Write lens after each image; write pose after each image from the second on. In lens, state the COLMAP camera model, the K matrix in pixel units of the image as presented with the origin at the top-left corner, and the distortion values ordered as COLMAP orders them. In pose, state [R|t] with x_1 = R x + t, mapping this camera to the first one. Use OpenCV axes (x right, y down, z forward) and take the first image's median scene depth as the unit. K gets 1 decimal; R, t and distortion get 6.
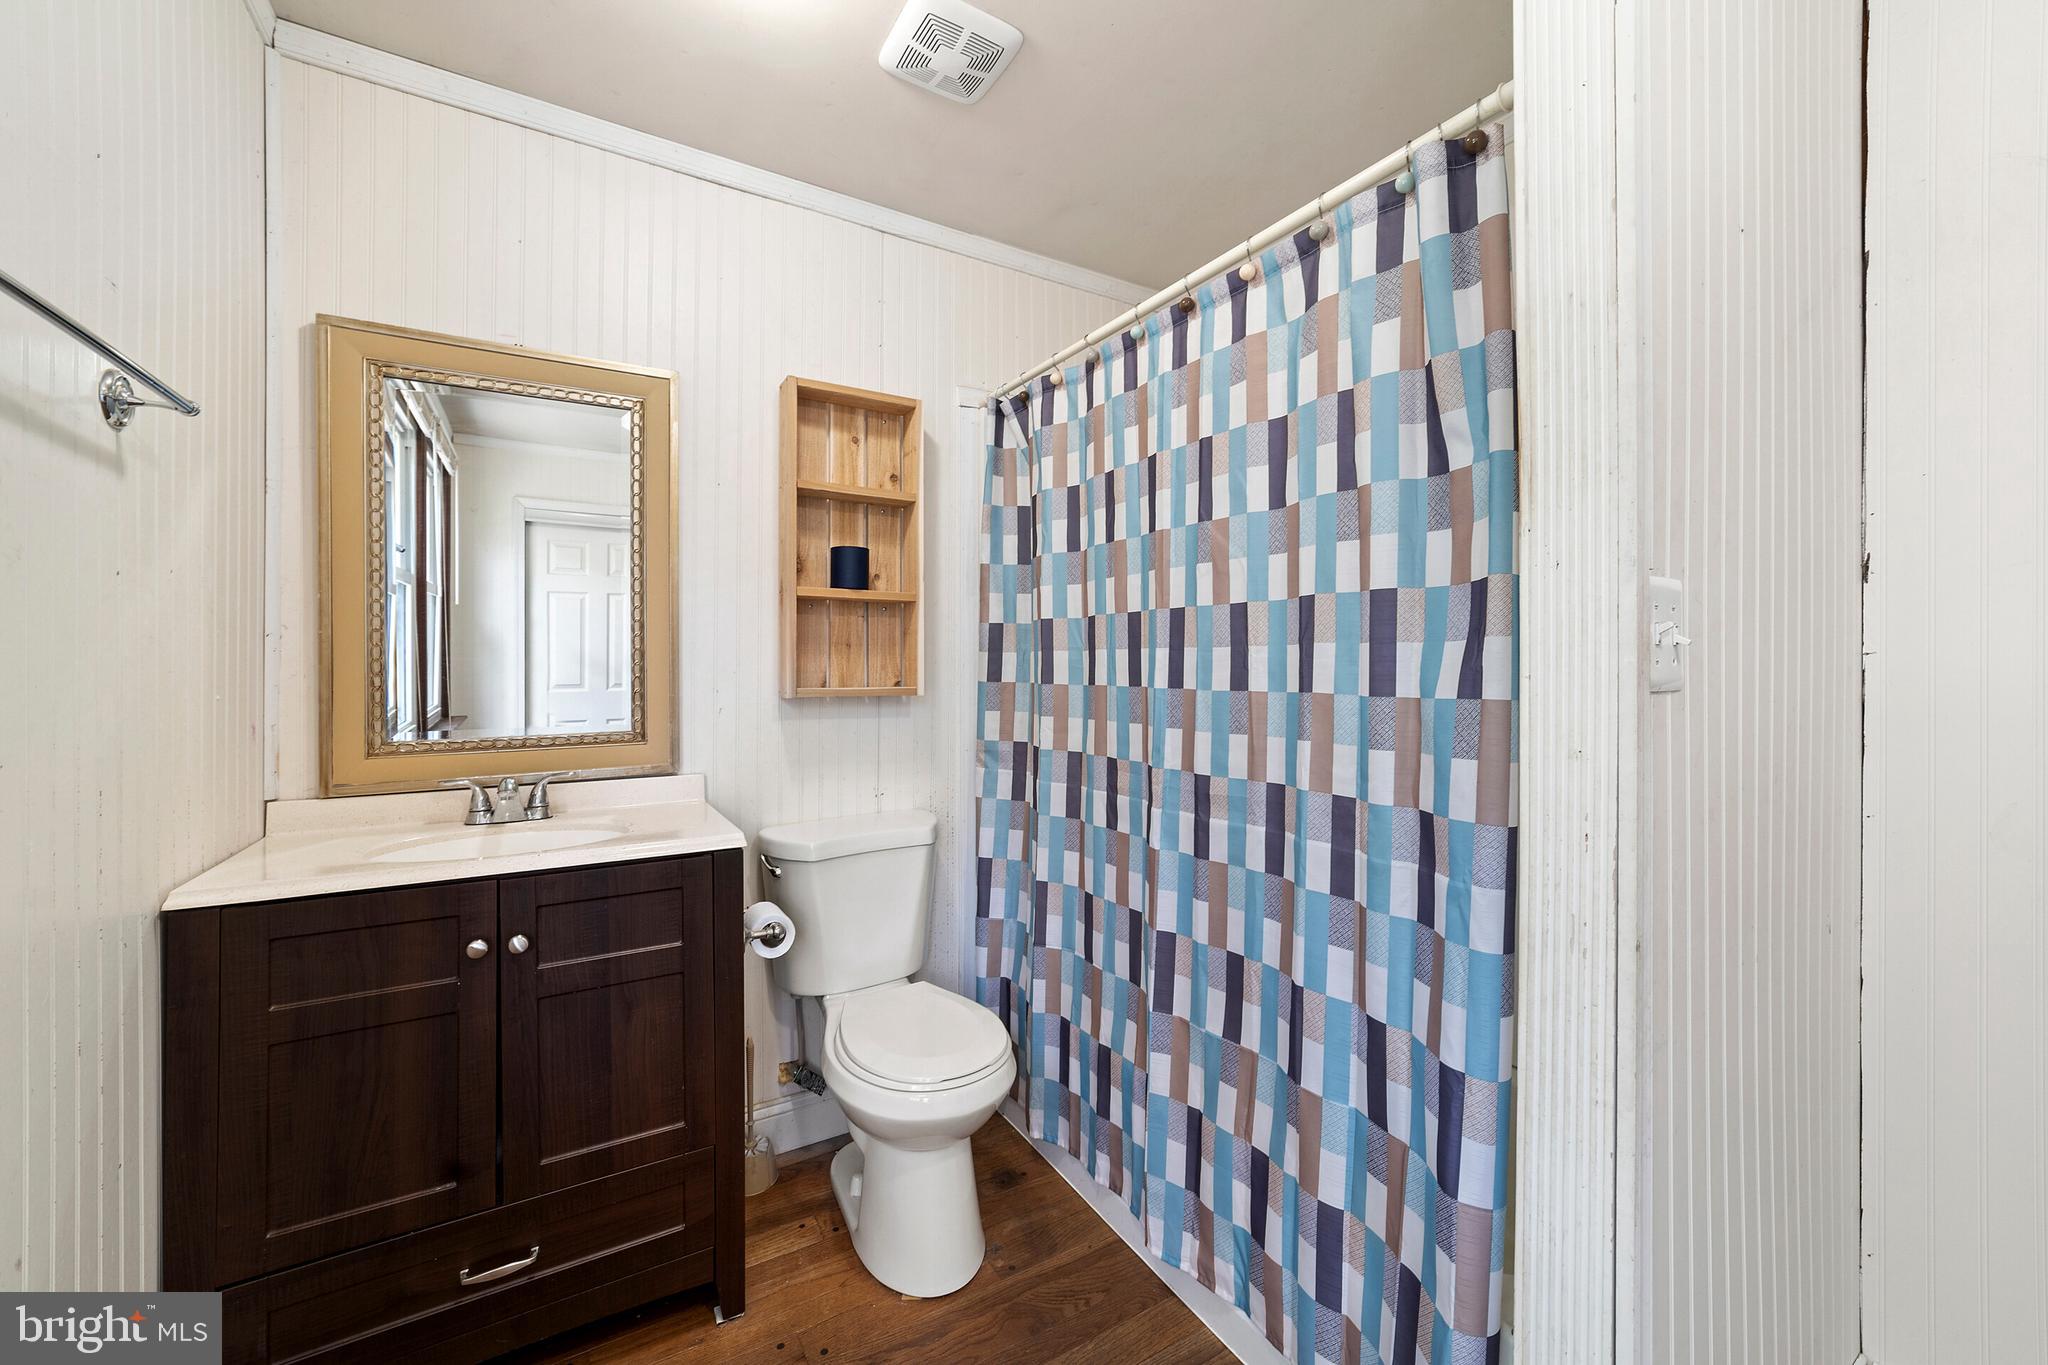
lens RADIAL K [[802.1, 0, 1027.7], [0, 802.1, 650.4], [0, 0, 1]] dist [-0.036369, 0.012019]
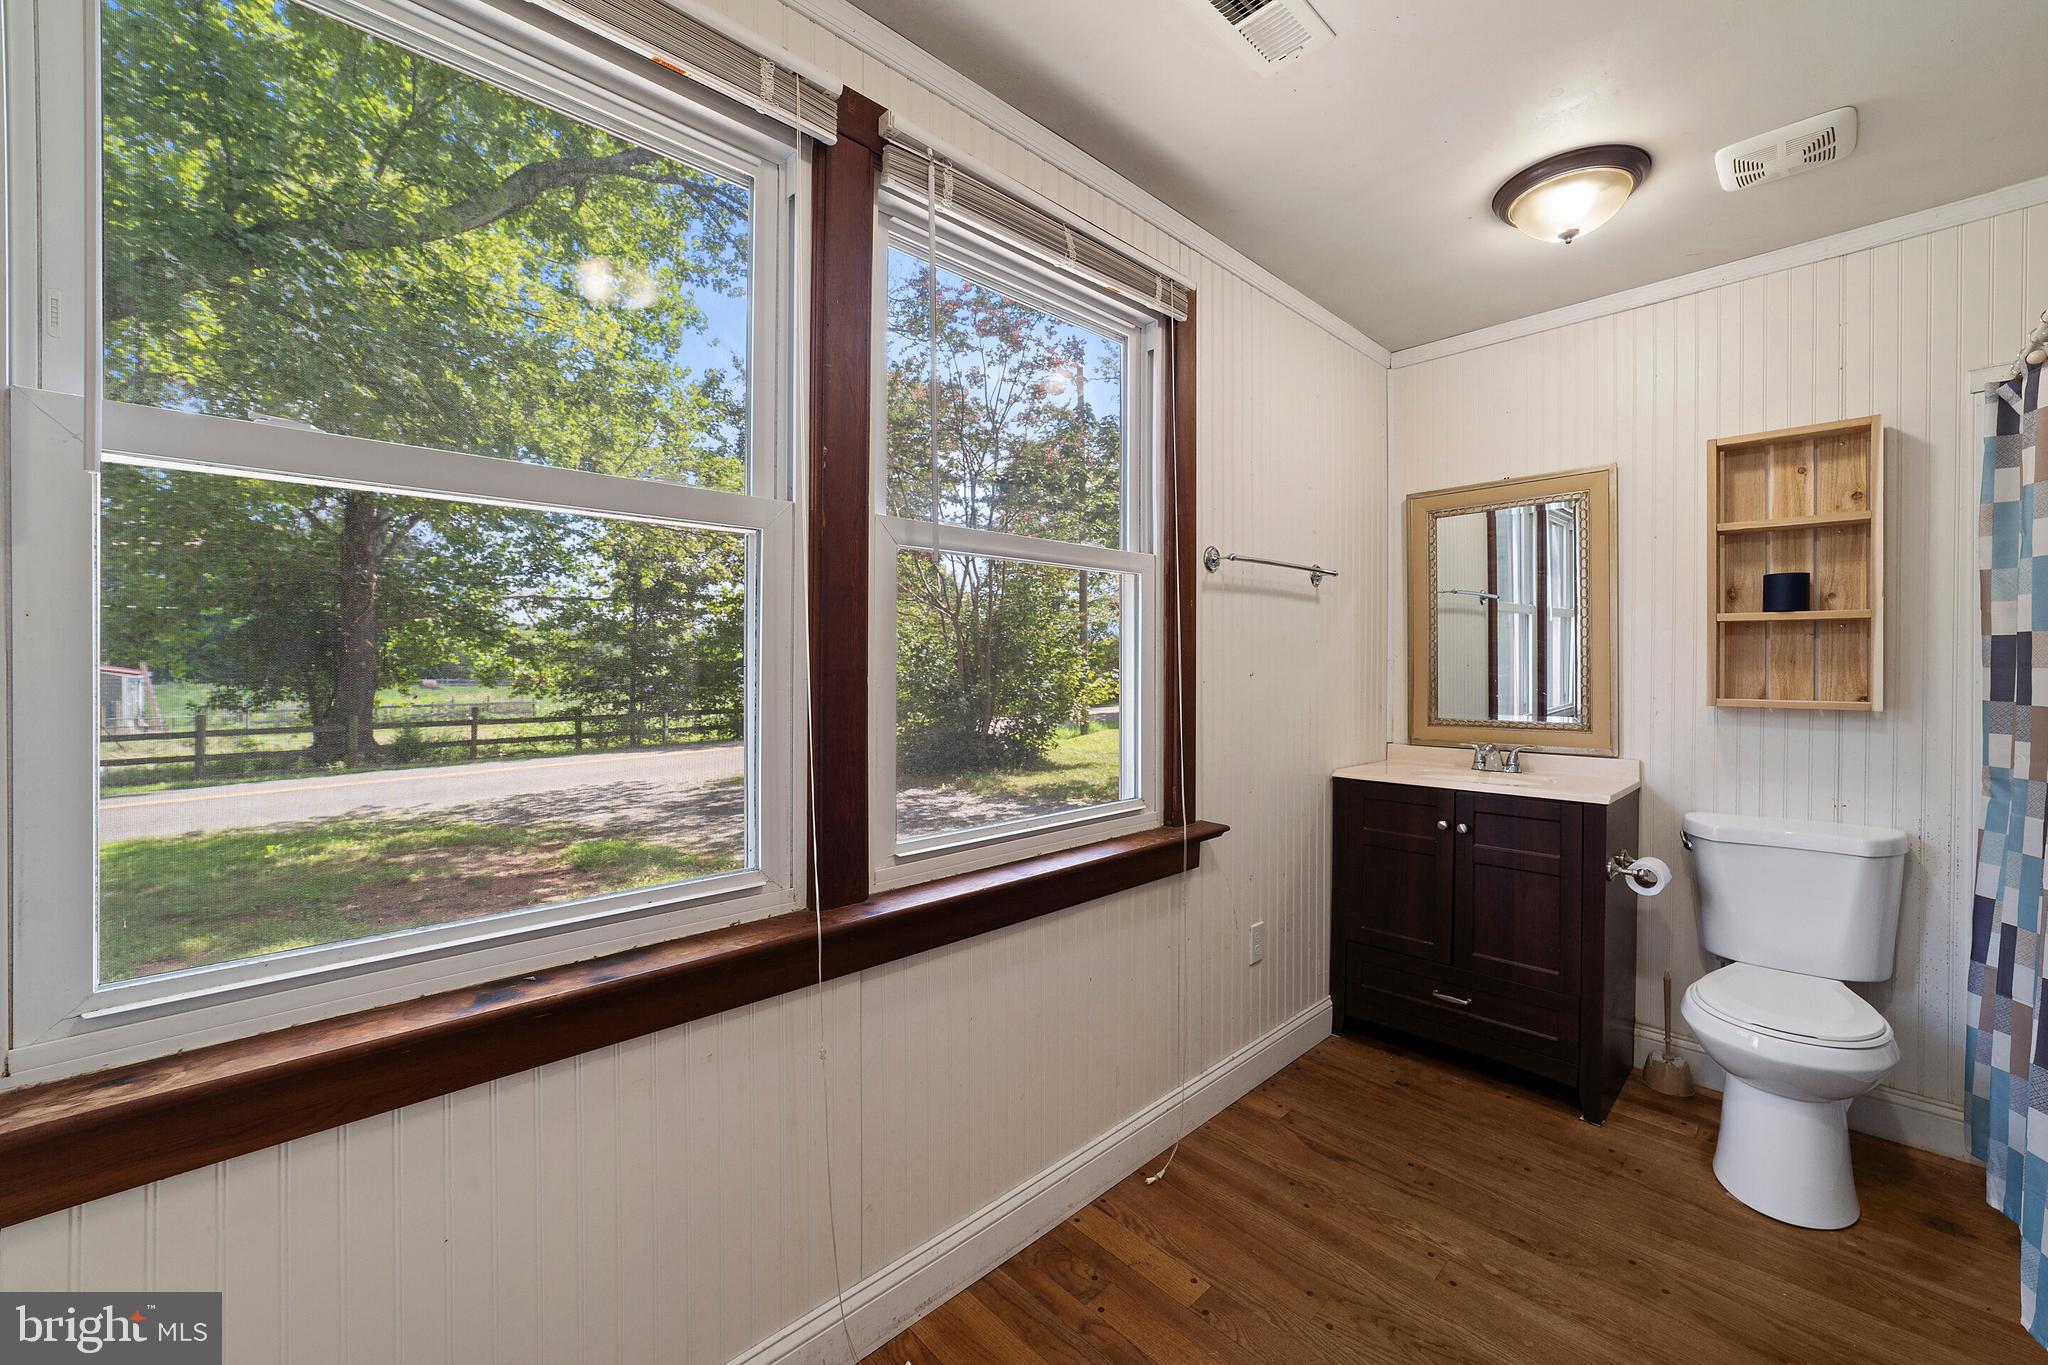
lens RADIAL K [[802.1, 0, 1027.7], [0, 802.1, 650.4], [0, 0, 1]] dist [-0.036369, 0.012019]
pose [[0.194846, -0.019995, -0.980630, 0.653919], [0.015237, 0.999733, -0.017357, -0.020763], [0.980716, -0.011560, 0.195098, -0.241787]]
